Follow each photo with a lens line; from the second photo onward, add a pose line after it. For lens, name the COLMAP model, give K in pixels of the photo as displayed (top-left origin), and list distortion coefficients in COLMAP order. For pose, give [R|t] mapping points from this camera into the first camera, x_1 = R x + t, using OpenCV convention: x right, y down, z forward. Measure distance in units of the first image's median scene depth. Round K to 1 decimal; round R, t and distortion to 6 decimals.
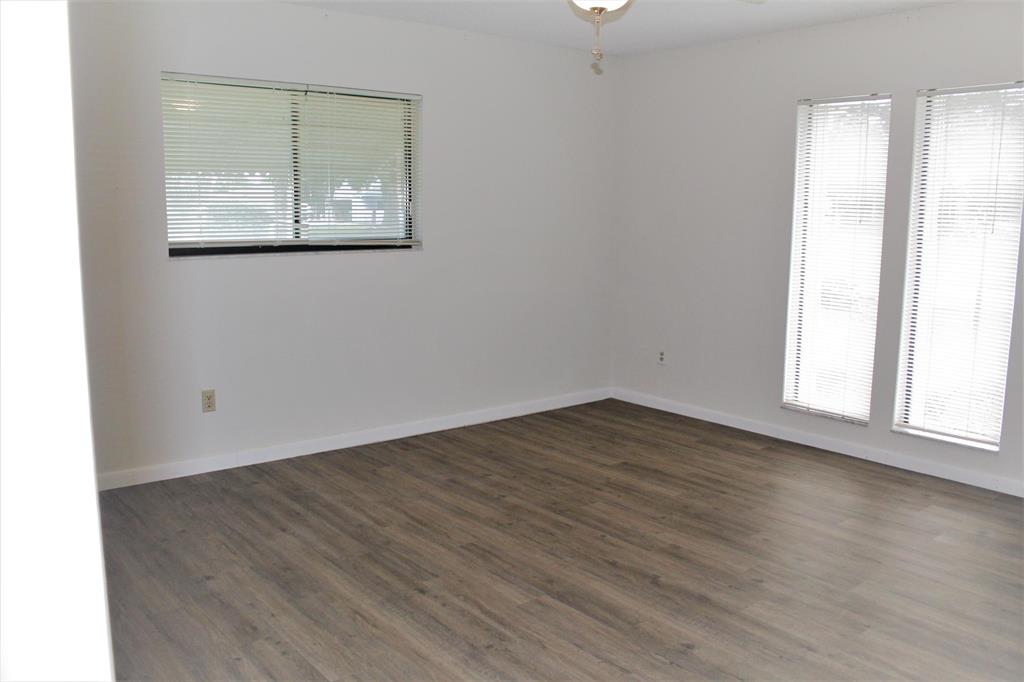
lens RADIAL K [[854.7, 0, 509.3], [0, 854.7, 340.4], [0, 0, 1]] dist [-0.081702, 0.051390]
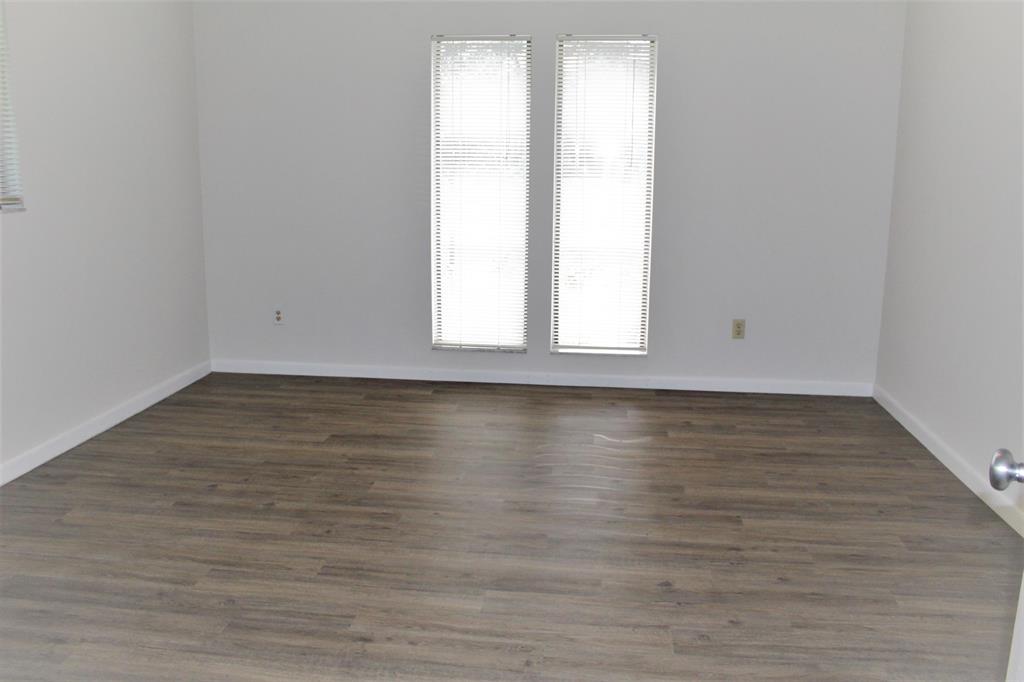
lens RADIAL K [[854.7, 0, 511.7], [0, 854.7, 341.3], [0, 0, 1]] dist [-0.081702, 0.051390]
pose [[0.727896, -0.148079, 0.669507, -0.332159], [0.106674, 0.988970, 0.102760, -0.027074], [-0.677339, -0.003379, 0.735663, 0.234625]]
